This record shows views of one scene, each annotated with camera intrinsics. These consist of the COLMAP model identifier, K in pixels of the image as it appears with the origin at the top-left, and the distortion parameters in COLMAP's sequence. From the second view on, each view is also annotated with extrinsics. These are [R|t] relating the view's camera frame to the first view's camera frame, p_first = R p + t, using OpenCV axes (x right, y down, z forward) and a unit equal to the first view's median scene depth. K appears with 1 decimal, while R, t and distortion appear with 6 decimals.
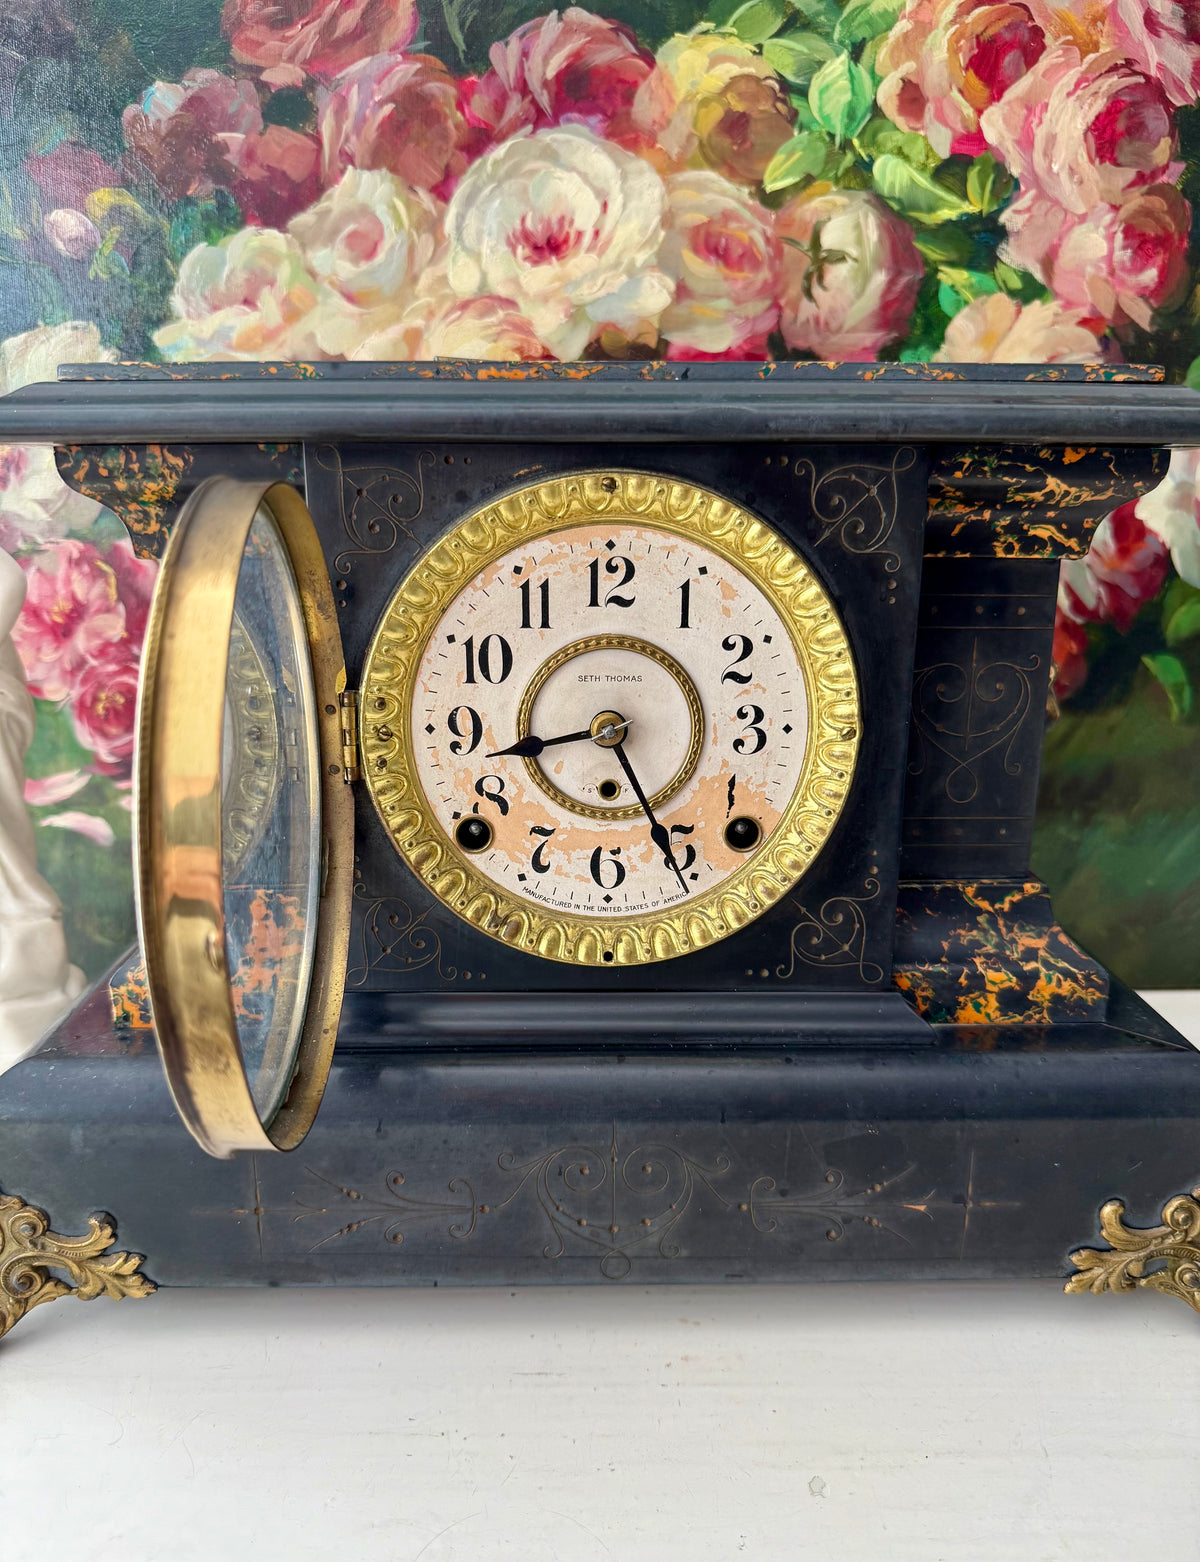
lens RADIAL K [[1184.8, 0, 600.2], [0, 1184.8, 786.3], [0, 0, 1]] dist [-0.009630, 0.003092]
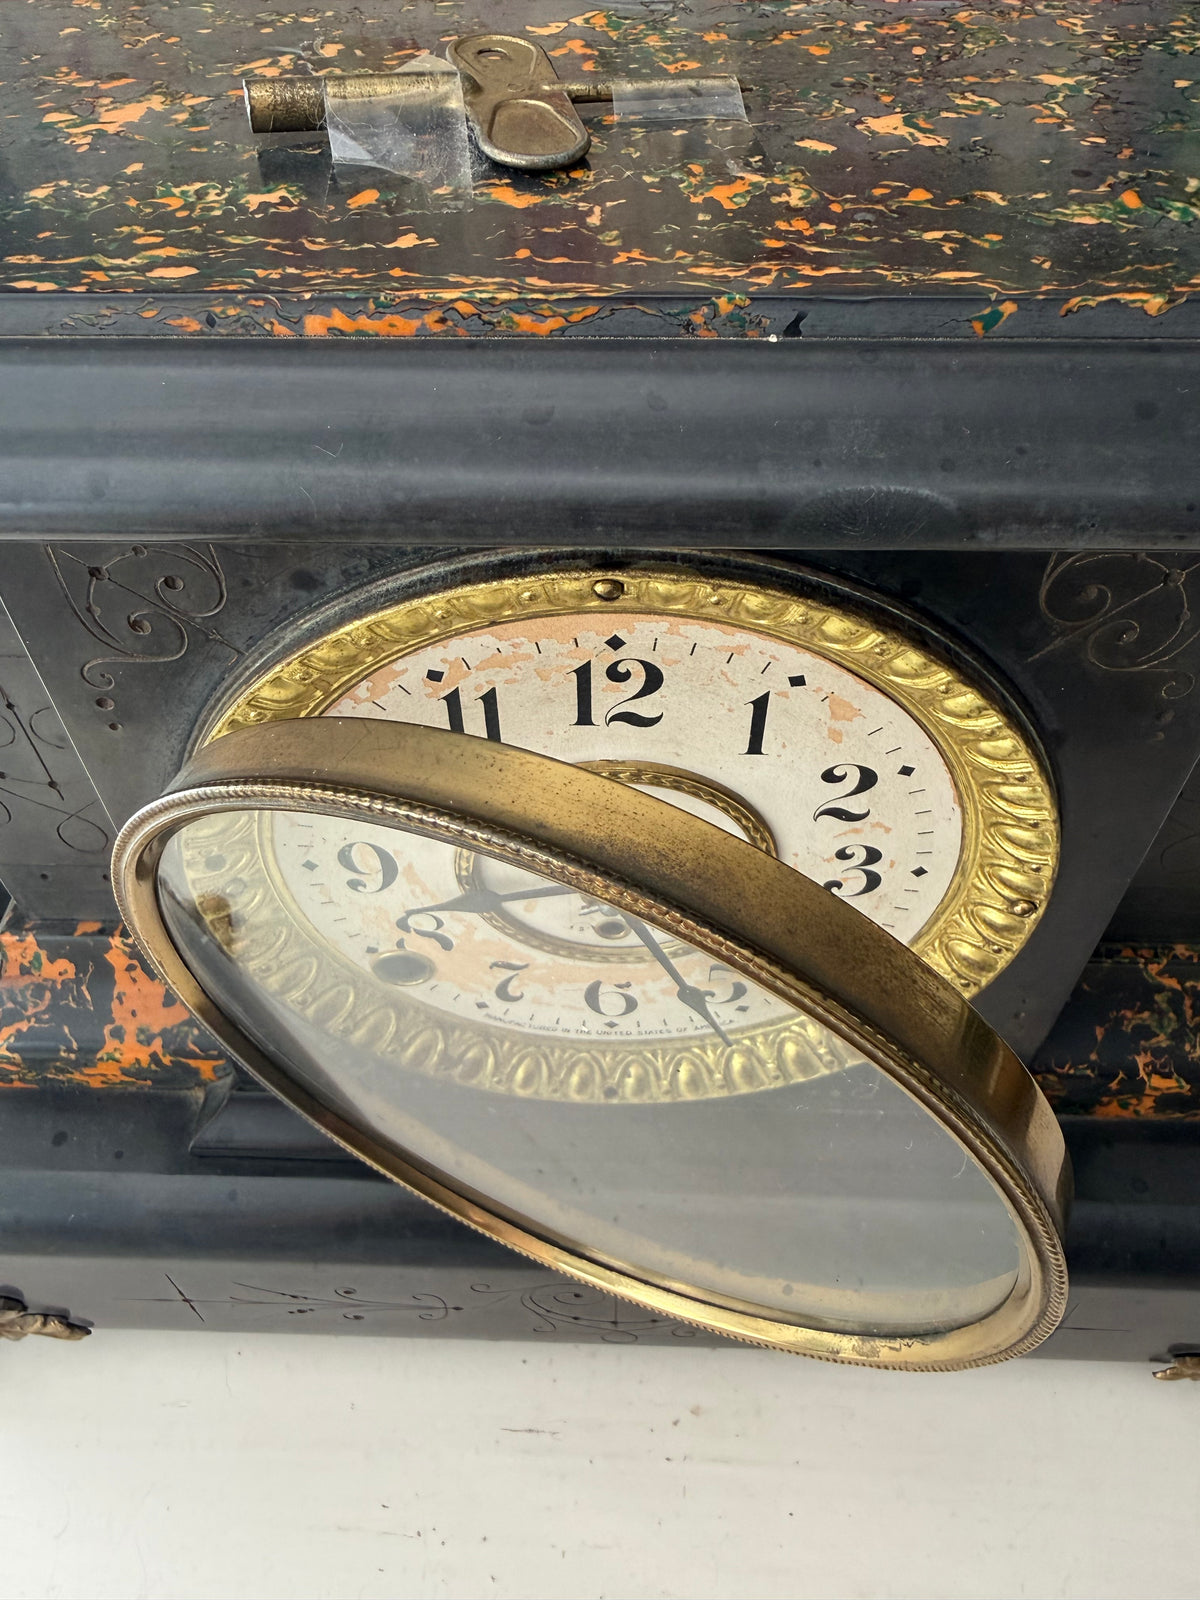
lens RADIAL K [[1173.8, 0, 607.0], [0, 1173.8, 719.2], [0, 0, 1]] dist [-0.010838, 0.003413]
pose [[0.998833, 0.030722, -0.037272, 0.016067], [-0.005870, 0.843133, 0.537673, -0.284258], [0.047943, -0.536827, 0.842329, 0.366442]]
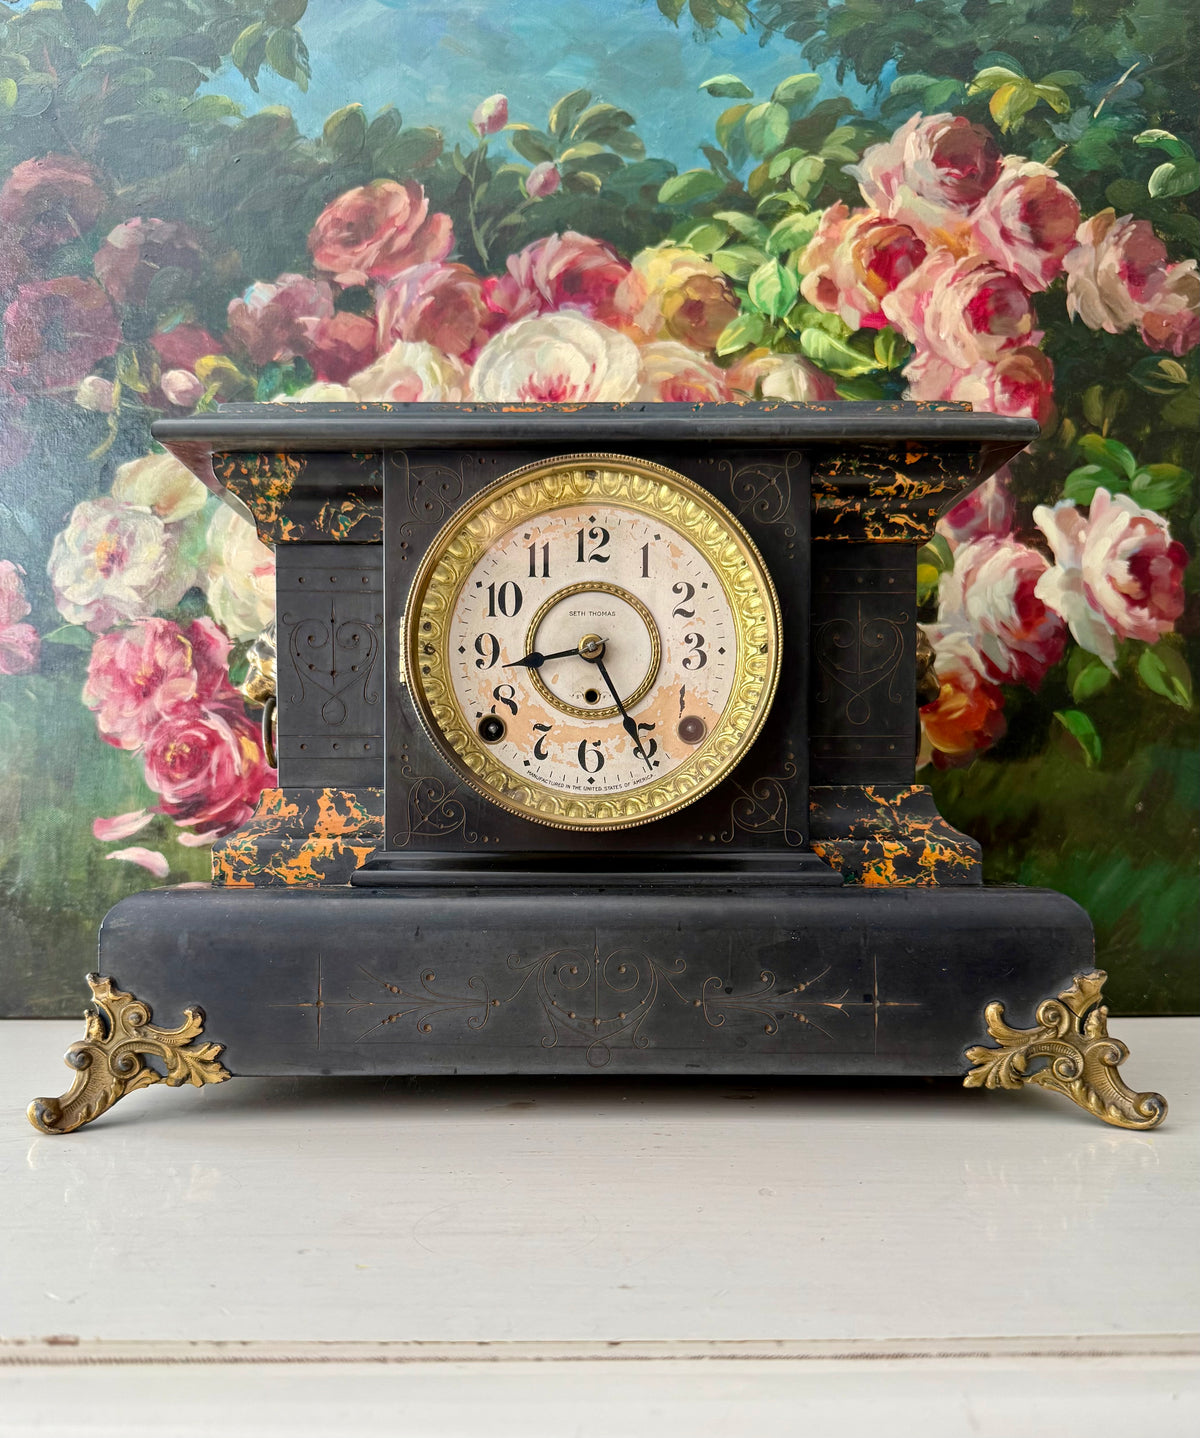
lens RADIAL K [[1327.3, 0, 583.7], [0, 1327.3, 778.9], [0, 0, 1]] dist [0.081987, -0.188579]
pose [[0.999845, -0.004883, -0.016887, 0.015699], [0.000307, 0.965352, -0.260951, 0.332207], [0.017576, 0.260905, 0.965204, -0.299603]]
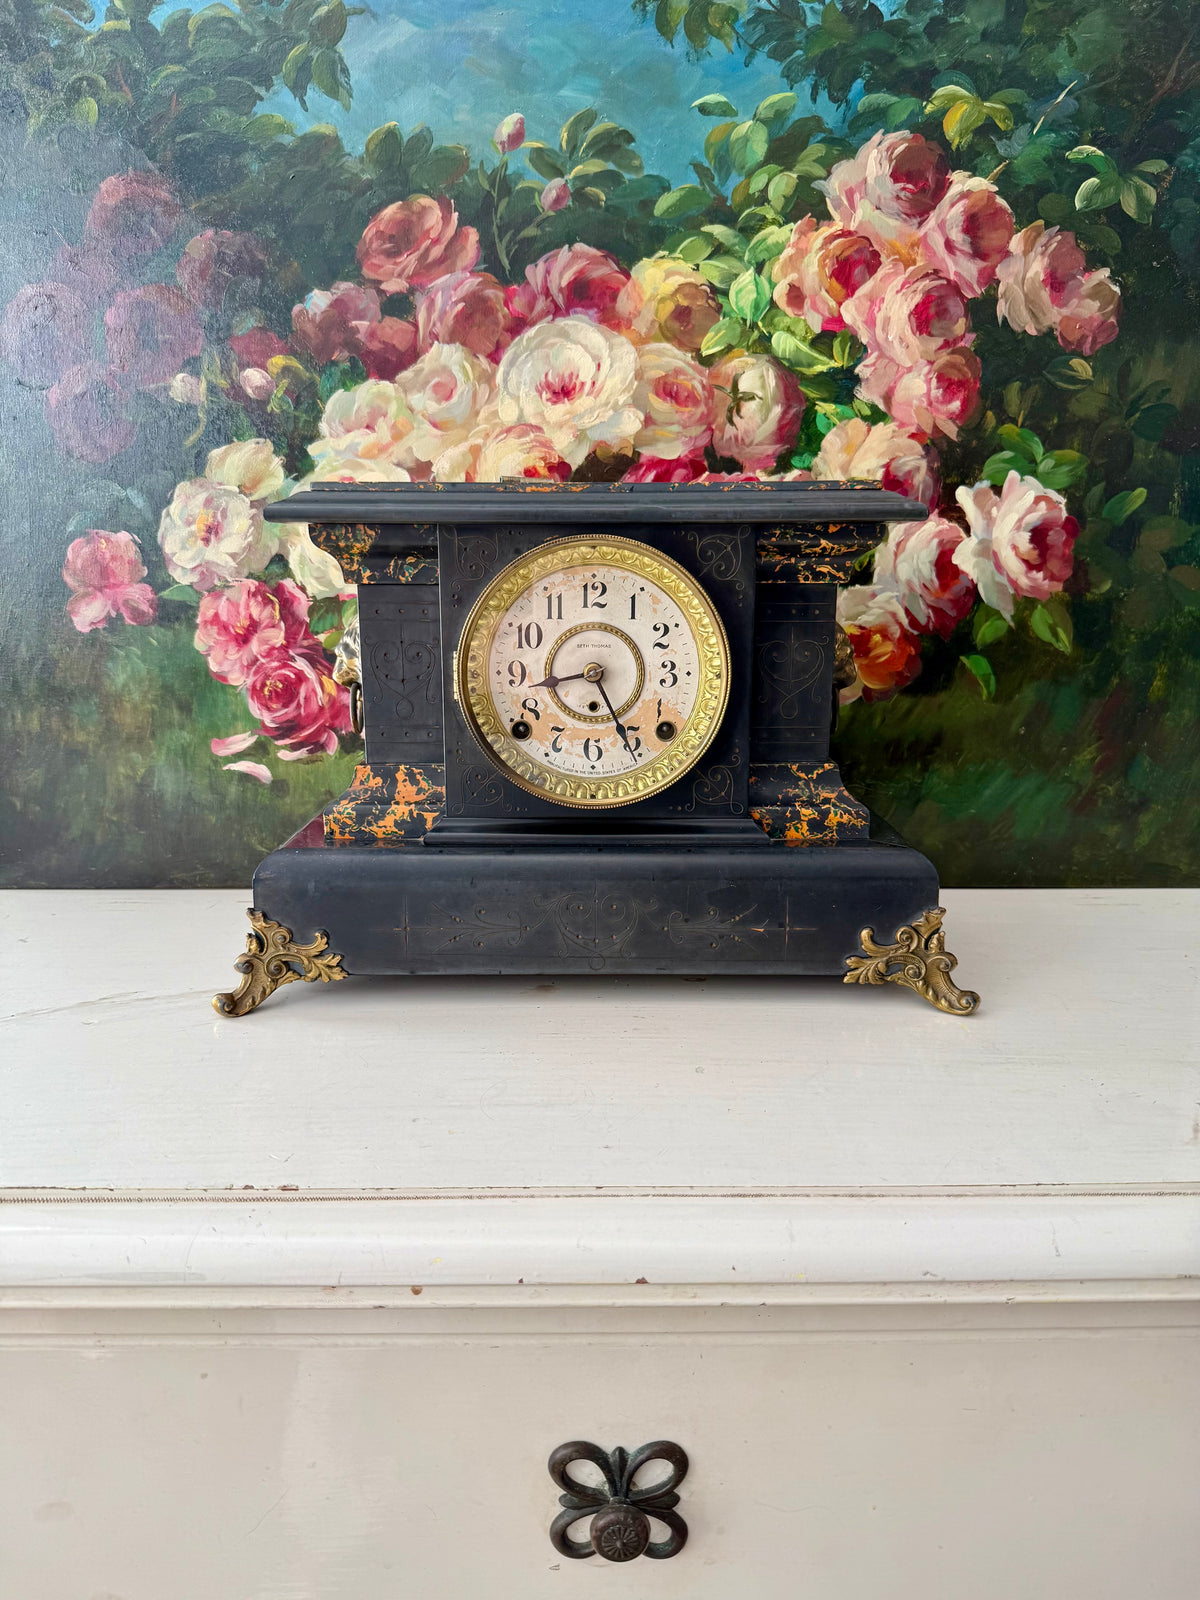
lens RADIAL K [[1268.7, 0, 599.0], [0, 1268.7, 808.8], [0, 0, 1]] dist [0.124510, -0.238151]
pose [[0.999858, 0.000673, -0.016834, 0.033721], [-0.001454, 0.998919, -0.046455, 0.174079], [0.016785, 0.046473, 0.998779, -0.674136]]
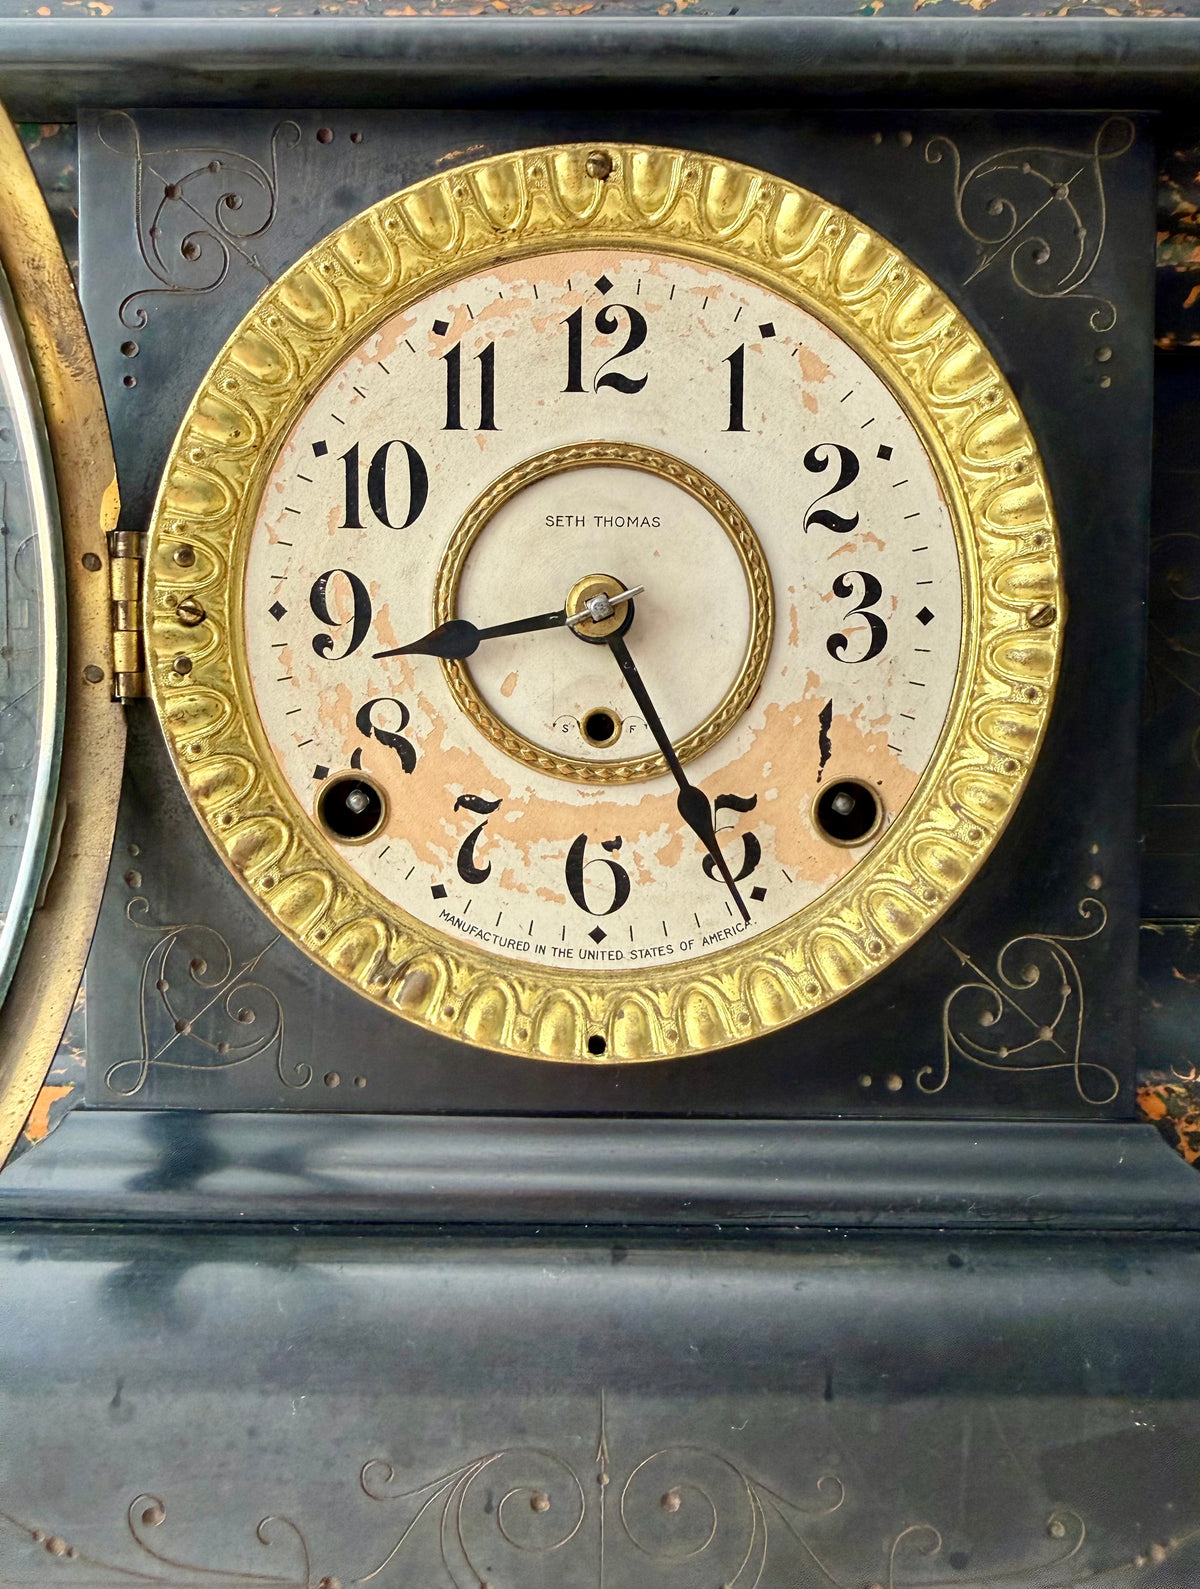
lens RADIAL K [[1165.7, 0, 607.0], [0, 1165.7, 714.2], [0, 0, 1]] dist [-0.010838, 0.003413]
pose [[0.999533, 0.002969, -0.030412, 0.018127], [-0.009025, 0.979551, -0.200993, 0.071224], [0.029193, 0.201174, 0.979121, 0.318575]]
